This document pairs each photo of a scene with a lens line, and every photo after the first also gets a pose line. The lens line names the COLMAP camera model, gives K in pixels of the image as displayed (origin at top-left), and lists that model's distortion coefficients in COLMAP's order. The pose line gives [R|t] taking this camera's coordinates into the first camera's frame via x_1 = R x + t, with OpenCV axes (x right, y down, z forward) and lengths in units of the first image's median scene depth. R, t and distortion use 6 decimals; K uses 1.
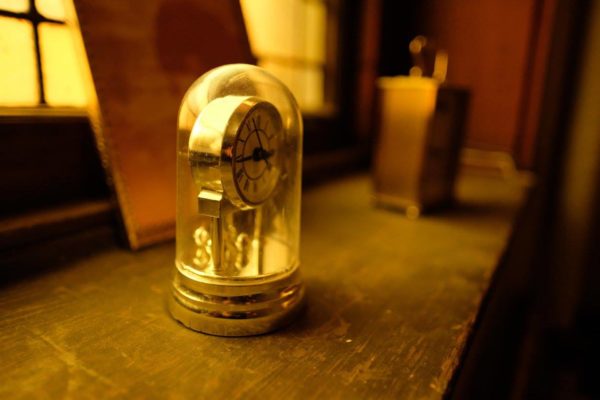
lens RADIAL K [[422.8, 0, 302.8], [0, 422.8, 201.0], [0, 0, 1]] dist [-0.015489, 0.000366]
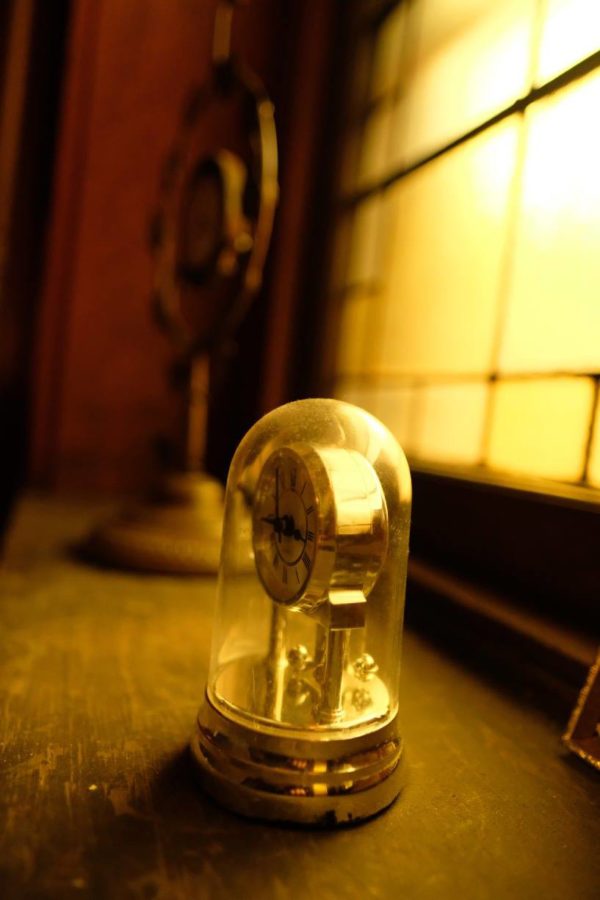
lens RADIAL K [[634.1, 0, 300.0], [0, 634.1, 450.0], [0, 0, 1]] dist [-0.015489, 0.000366]
pose [[-0.607569, -0.058966, -0.792075, 0.756659], [-0.293654, 0.943257, 0.155029, -0.424567], [0.737989, 0.326787, -0.590410, 1.736861]]
